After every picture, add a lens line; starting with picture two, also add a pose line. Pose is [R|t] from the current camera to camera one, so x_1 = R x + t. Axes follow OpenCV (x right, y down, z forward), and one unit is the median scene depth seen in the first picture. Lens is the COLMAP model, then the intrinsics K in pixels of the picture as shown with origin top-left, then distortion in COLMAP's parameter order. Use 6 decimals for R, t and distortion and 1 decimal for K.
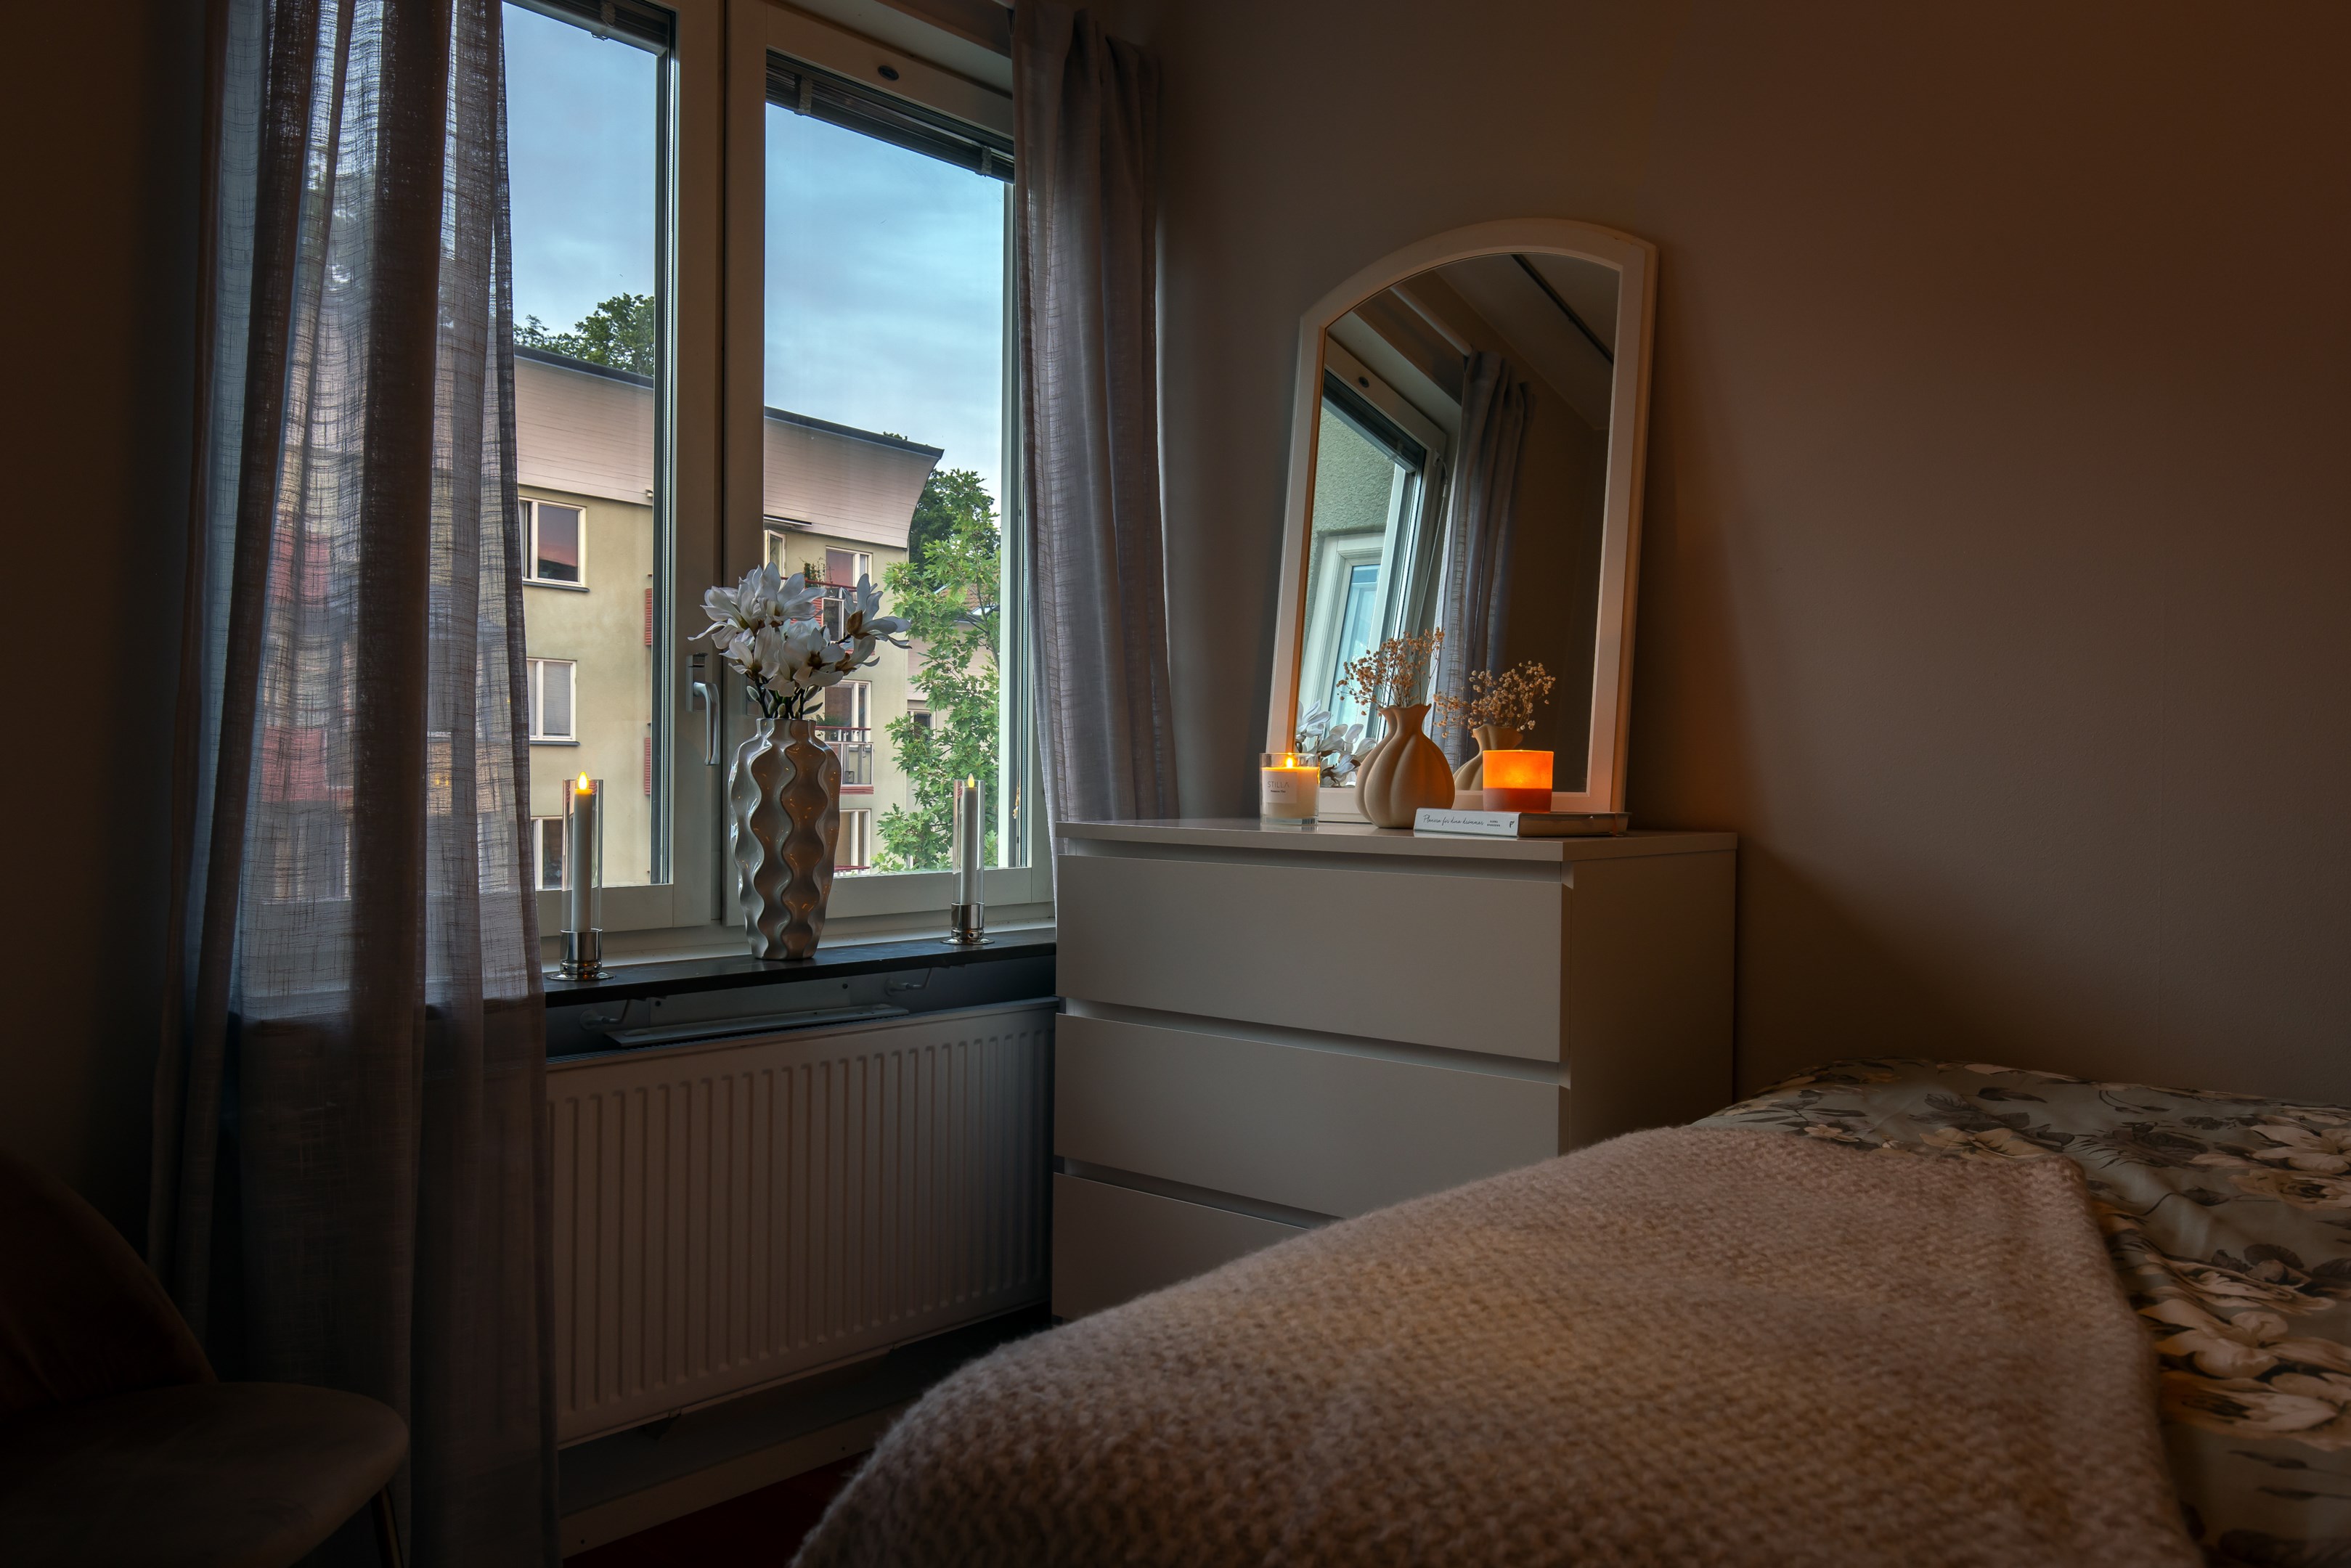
lens RADIAL K [[1779.8, 0, 1178.7], [0, 1779.8, 774.0], [0, 0, 1]] dist [-0.005537, -0.000283]
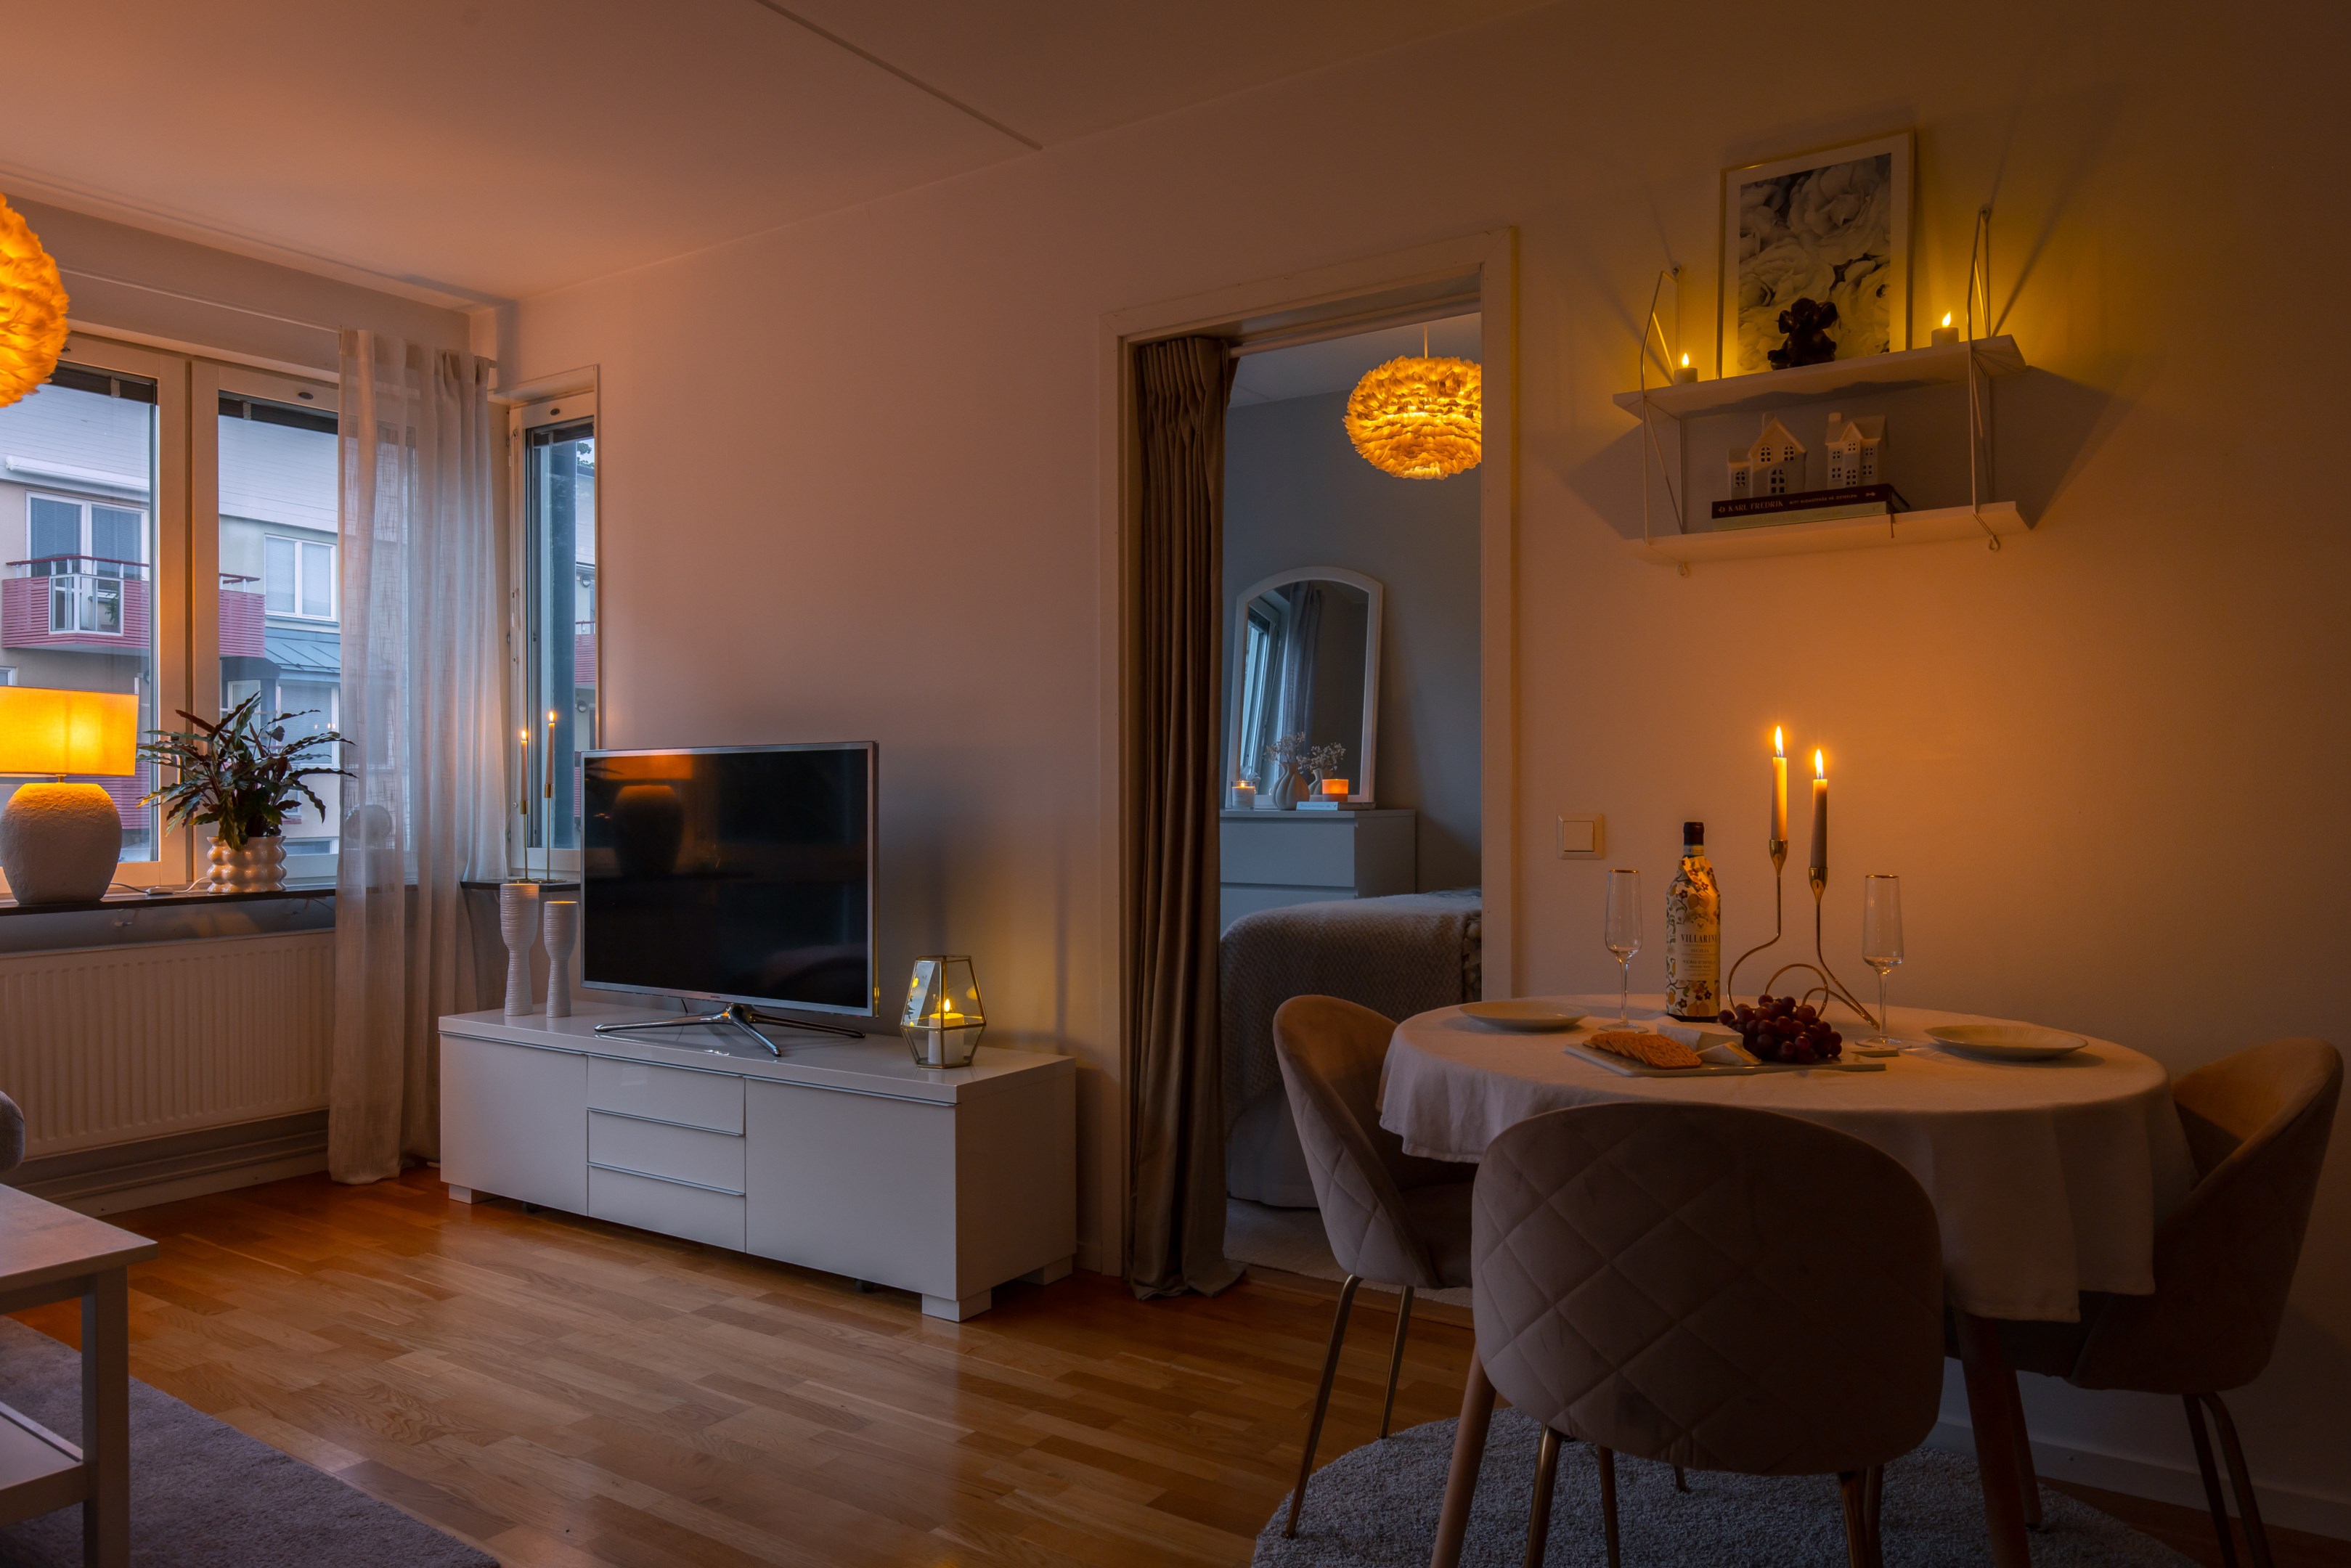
lens RADIAL K [[1468.9, 0, 1177.9], [0, 1468.9, 783.3], [0, 0, 1]] dist [0.044866, 0.001673]
pose [[0.992849, -0.006535, 0.119195, -0.292309], [0.007057, 0.999967, -0.003960, -0.000184], [-0.119165, 0.004773, 0.992863, -1.109579]]
